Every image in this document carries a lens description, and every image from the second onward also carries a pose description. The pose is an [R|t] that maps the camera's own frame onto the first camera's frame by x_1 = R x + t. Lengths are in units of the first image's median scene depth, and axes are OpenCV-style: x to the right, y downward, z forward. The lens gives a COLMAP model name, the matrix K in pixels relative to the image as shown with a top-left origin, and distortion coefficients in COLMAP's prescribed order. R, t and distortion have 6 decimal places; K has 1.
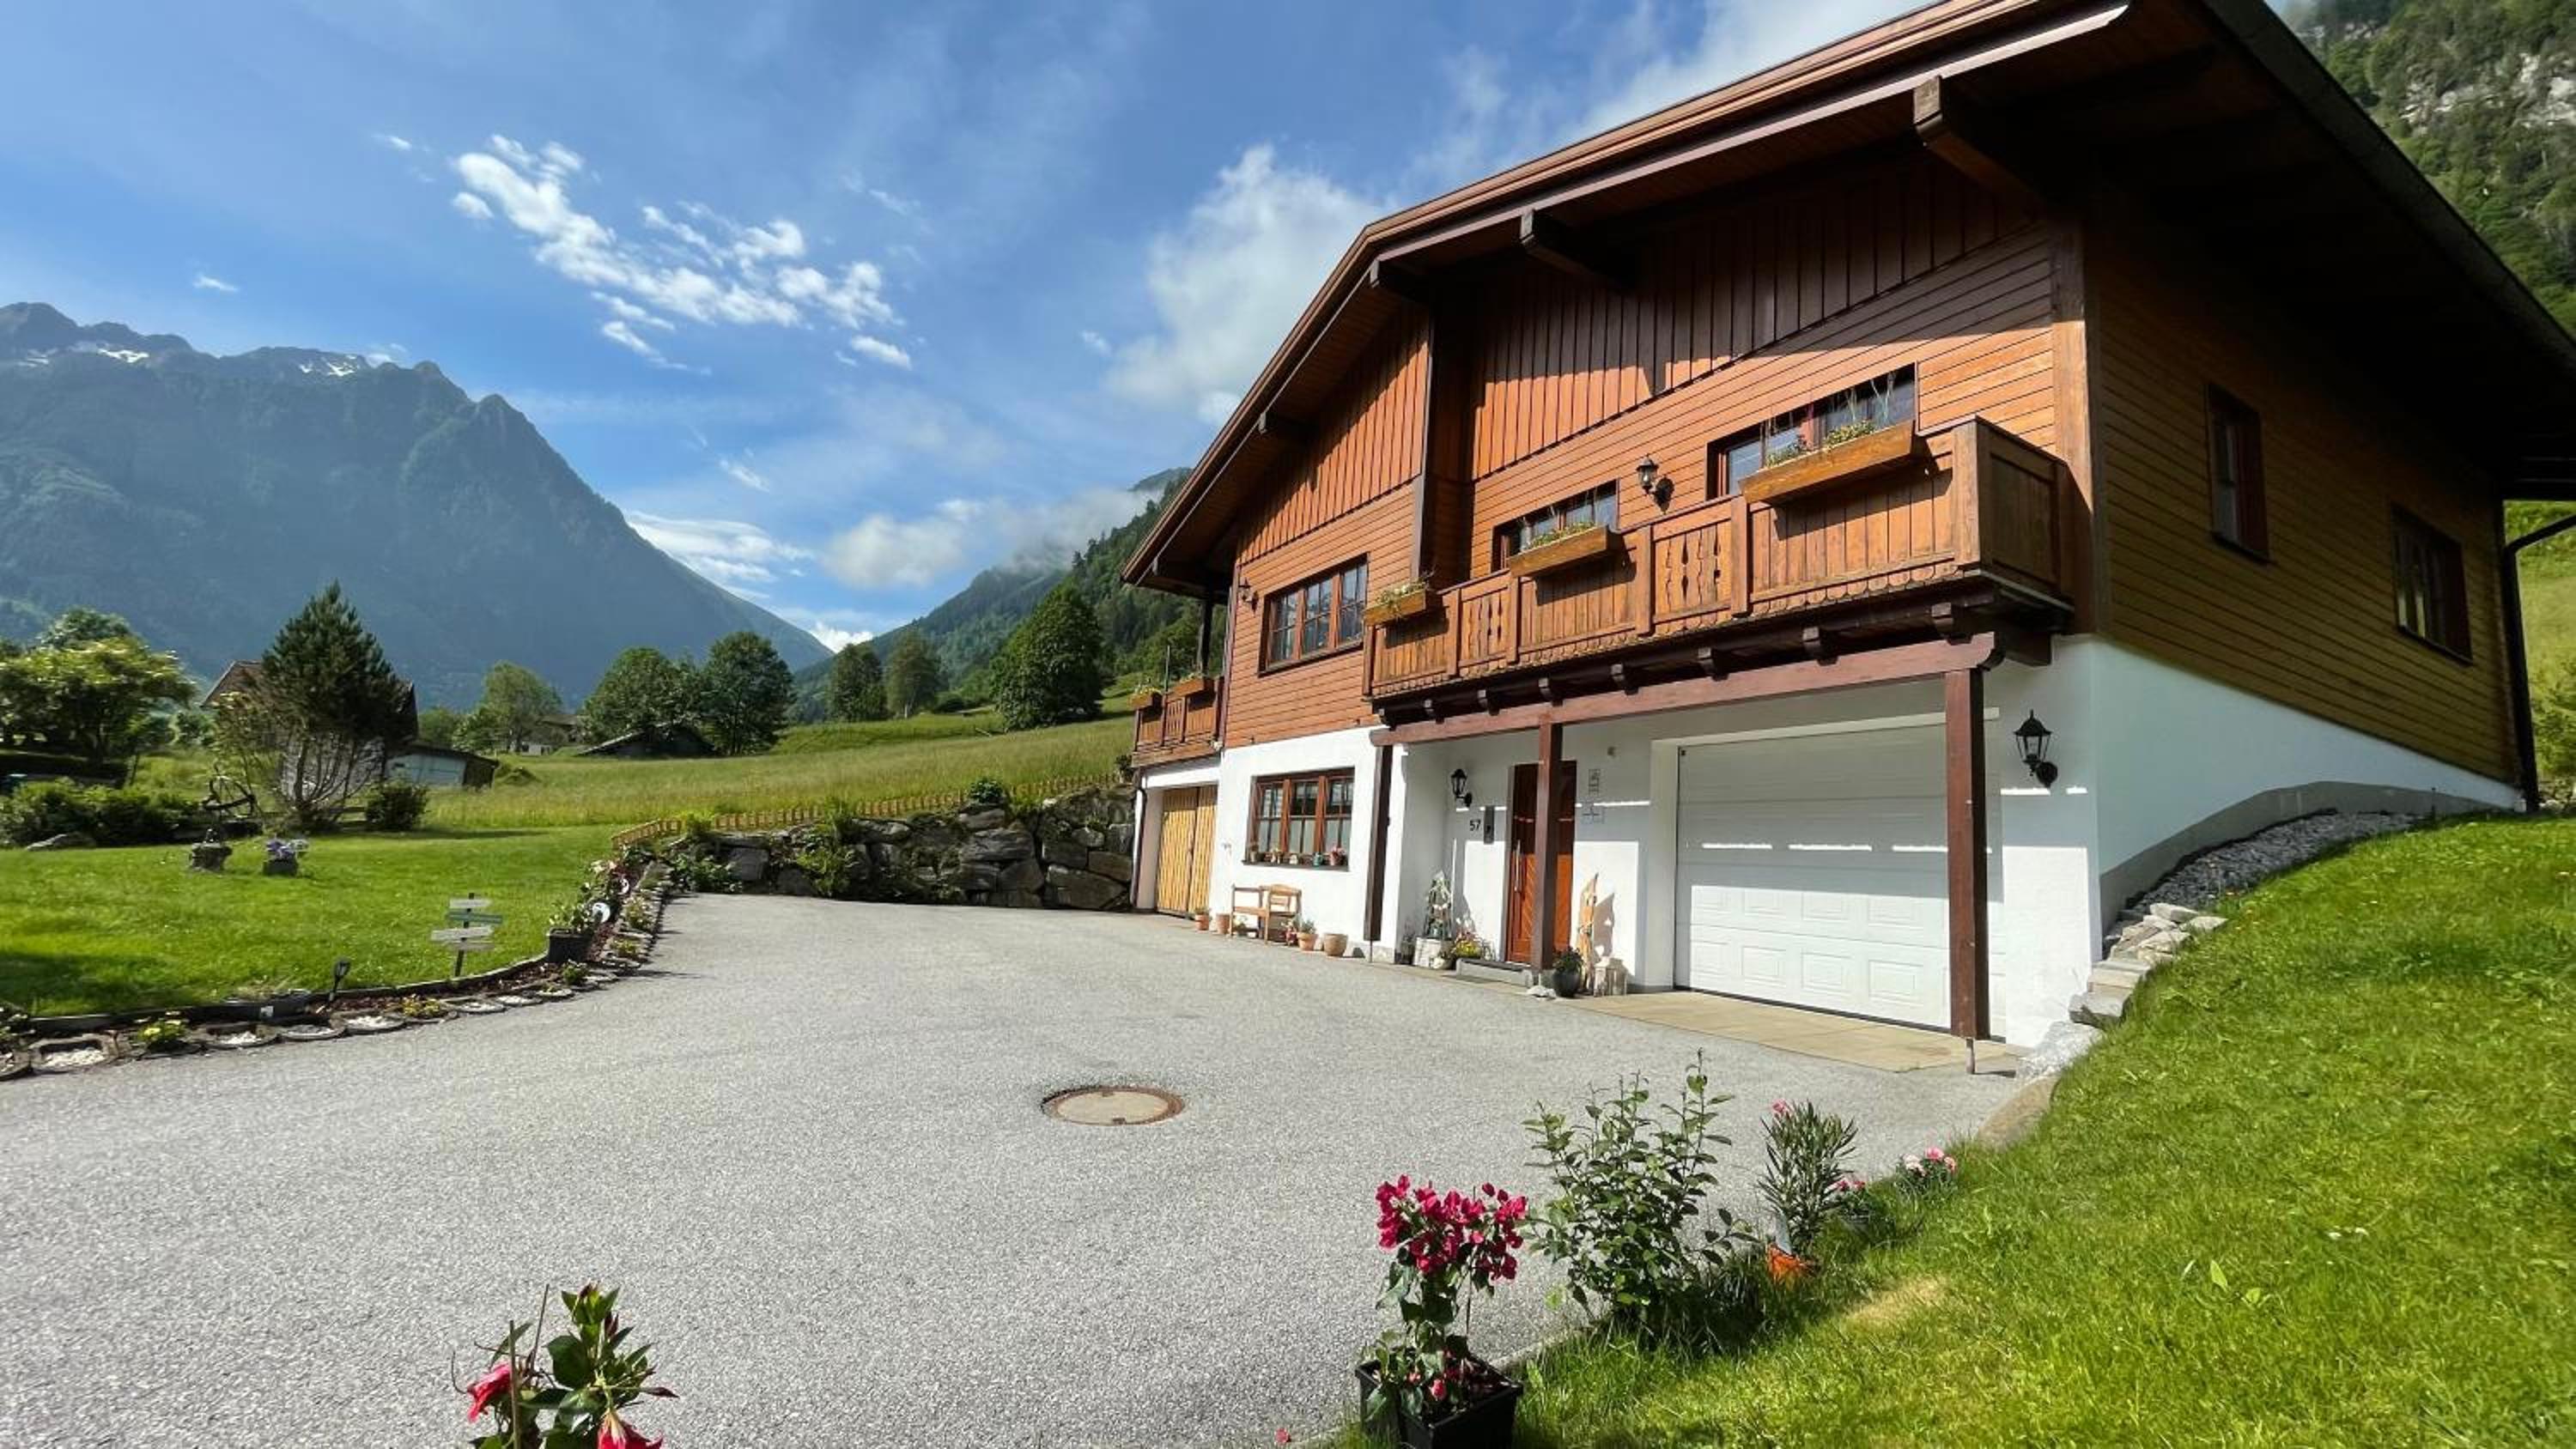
lens RADIAL K [[1046.4, 0, 1288.0], [0, 1046.4, 724.5], [0, 0, 1]] dist [-0.000231, 0.000073]
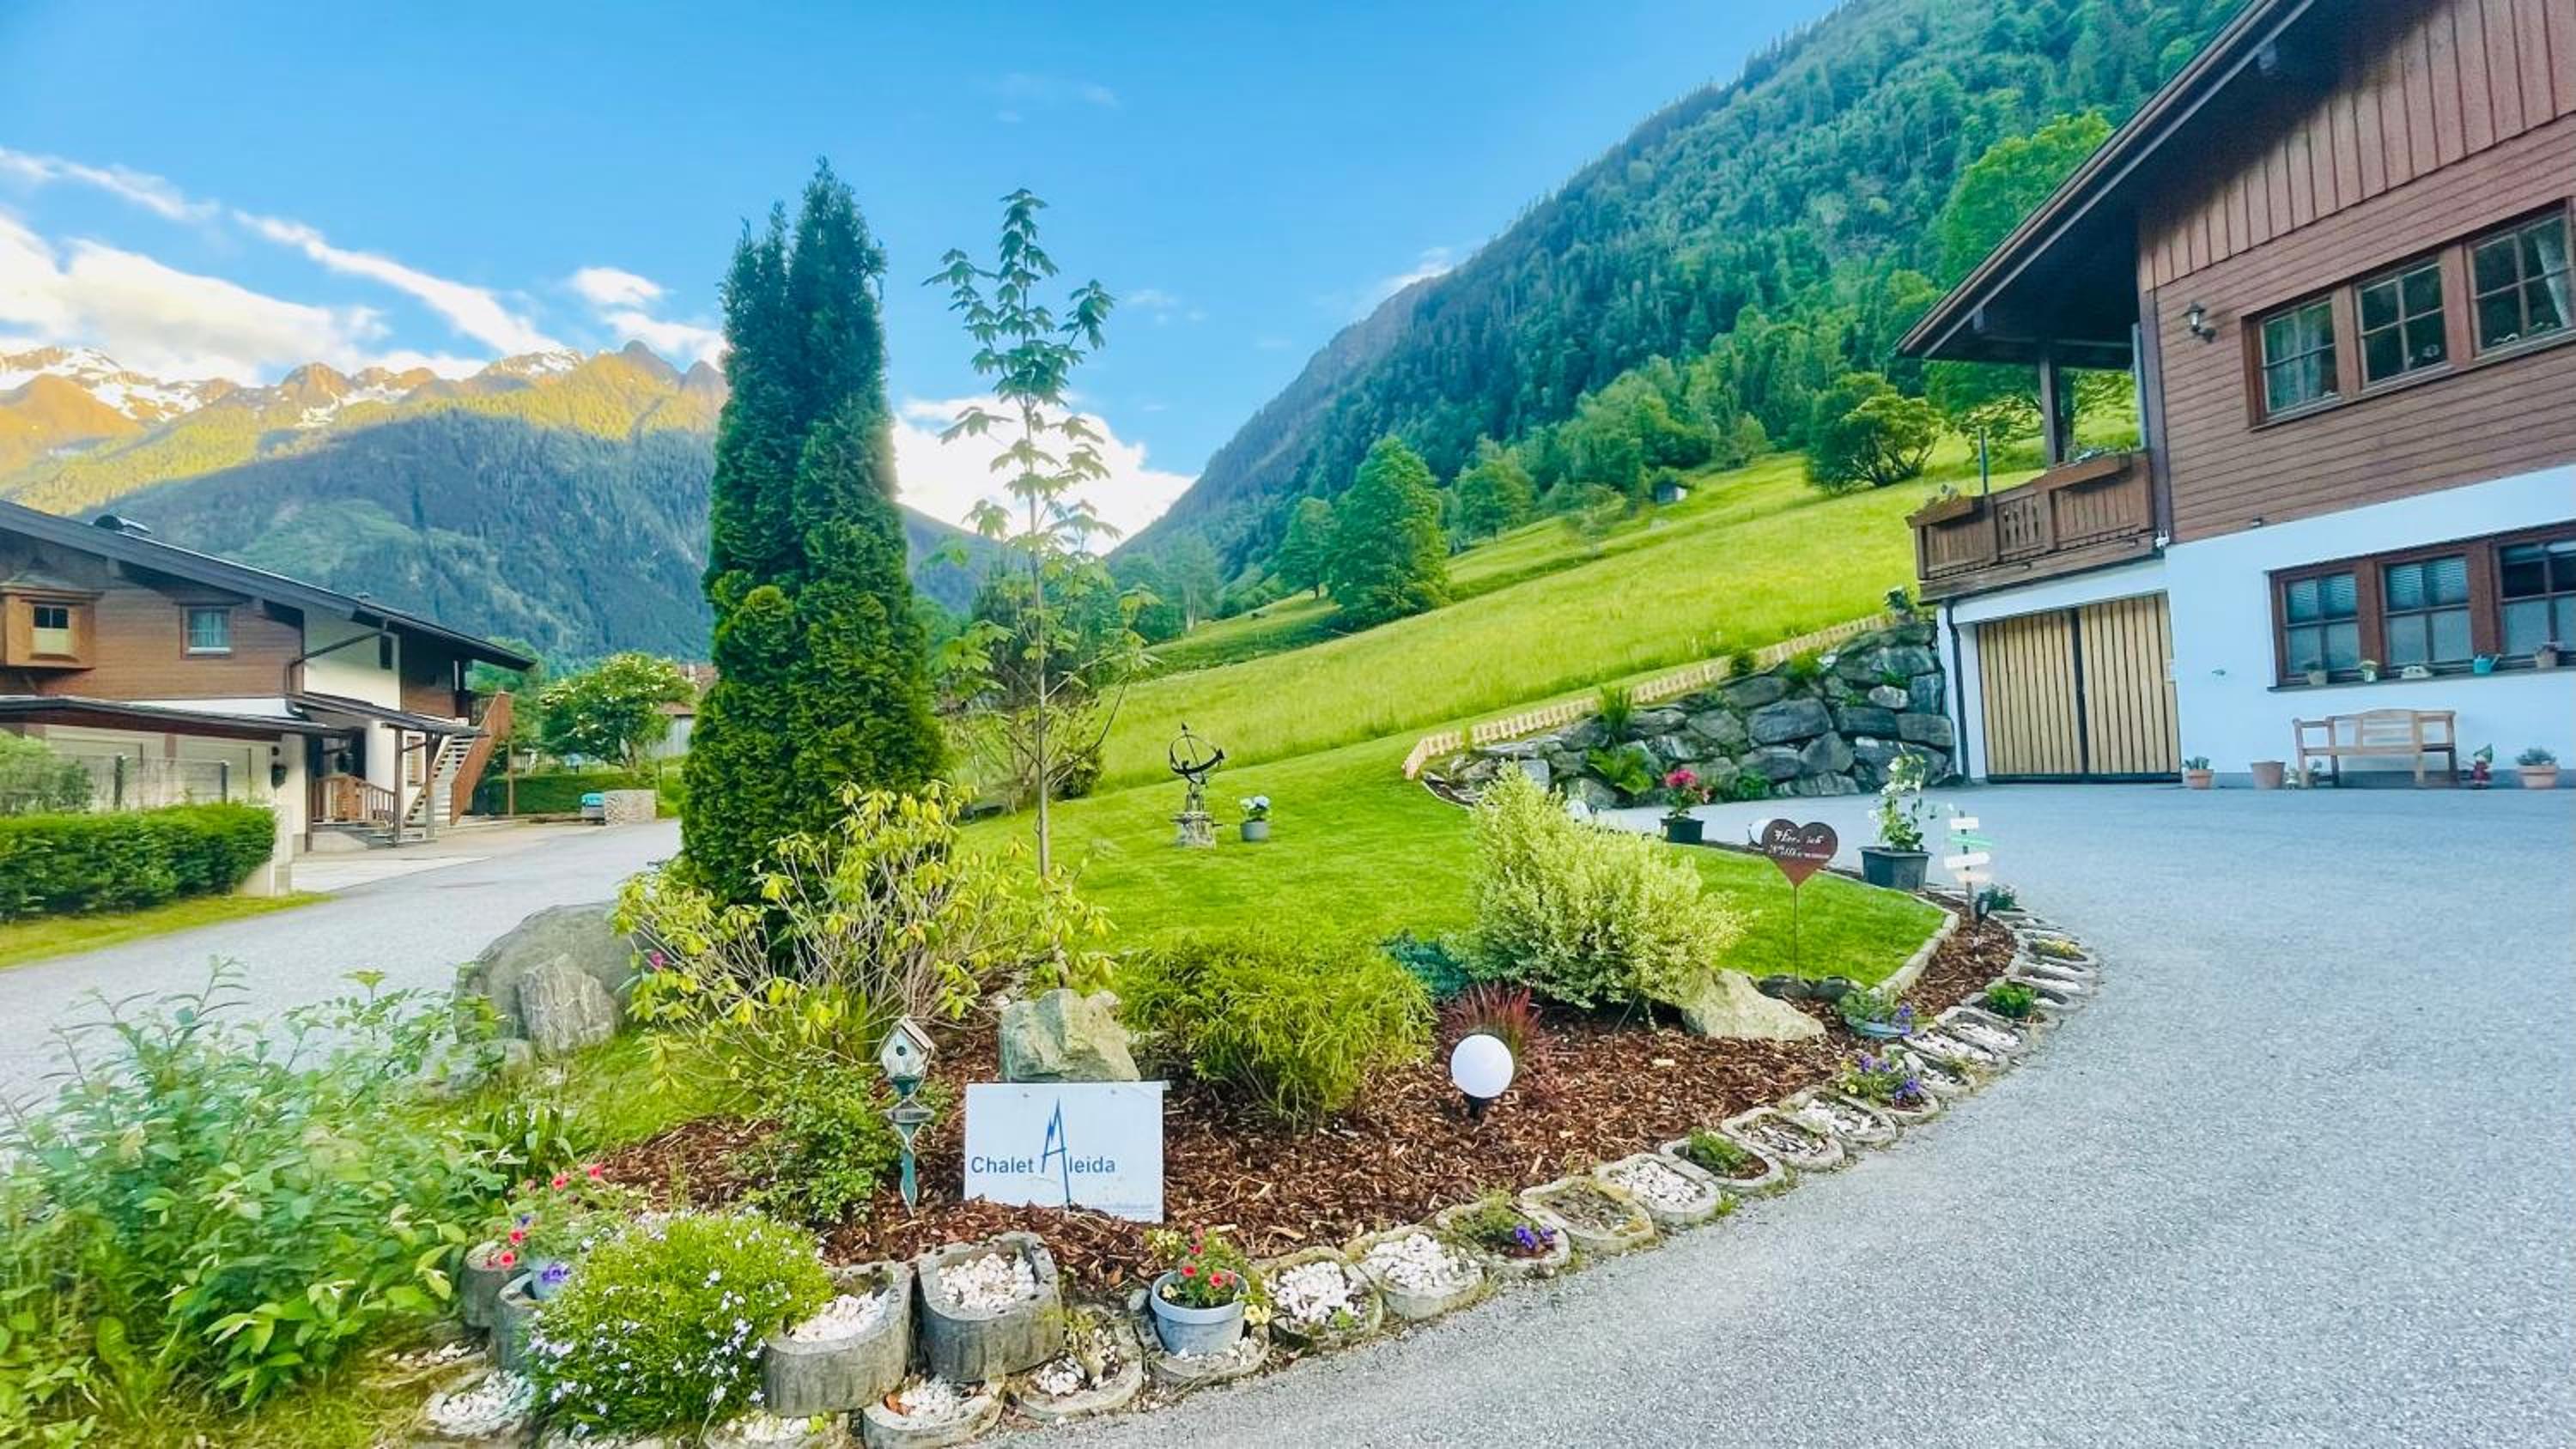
lens RADIAL K [[1251.9, 0, 1288.0], [0, 1251.9, 724.5], [0, 0, 1]] dist [-0.000310, 0.000338]
pose [[0.958255, -0.131919, -0.253664, -0.708470], [0.157142, 0.984183, 0.081800, -0.033638], [0.238861, -0.118246, 0.963827, -0.004236]]
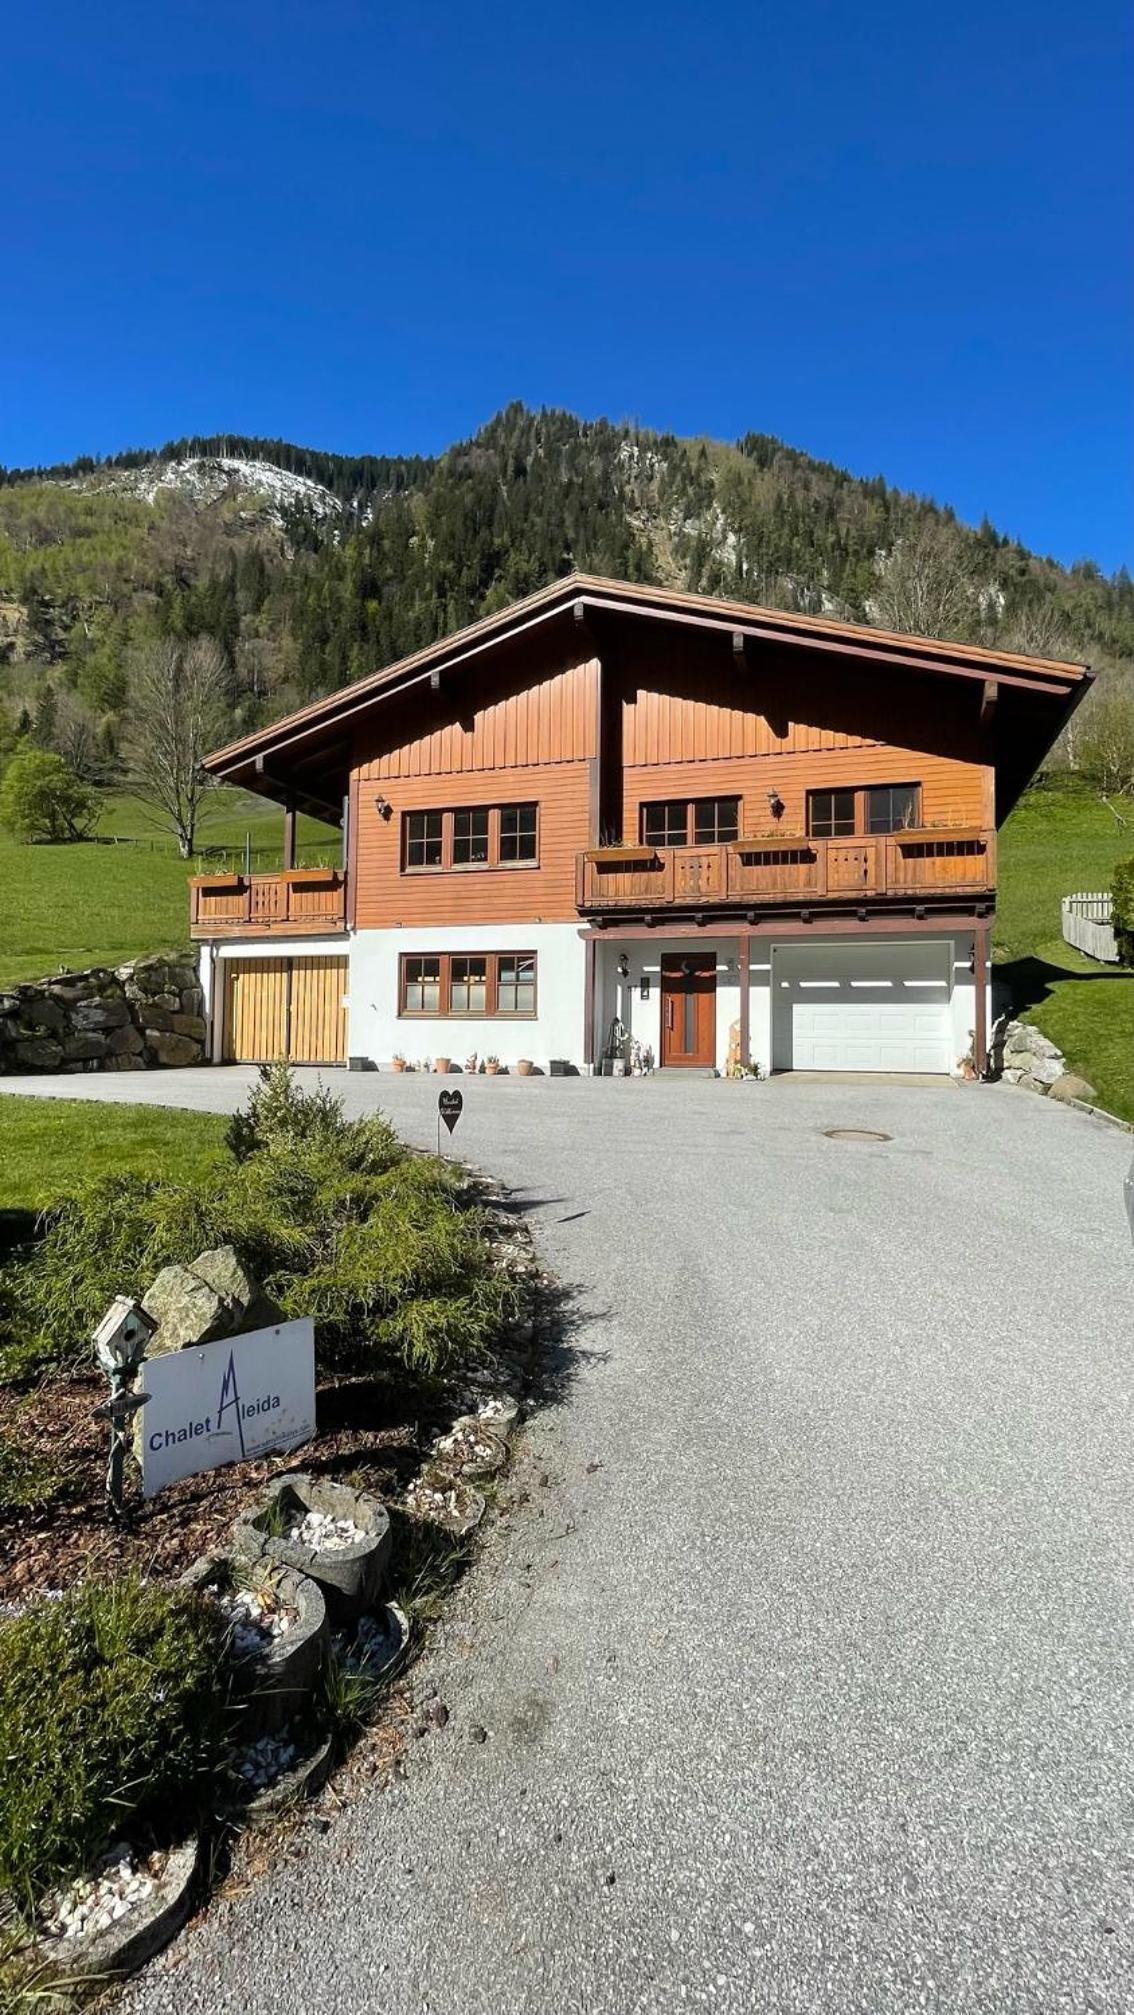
lens RADIAL K [[890.5, 0, 585.9], [0, 890.5, 1004.6], [0, 0, 1]] dist [-0.000947, -0.000082]
pose [[0.724066, -0.044509, 0.688293, -0.949419], [-0.053817, 0.991228, 0.120713, -0.048216], [-0.687627, -0.124446, 0.715319, 0.055445]]
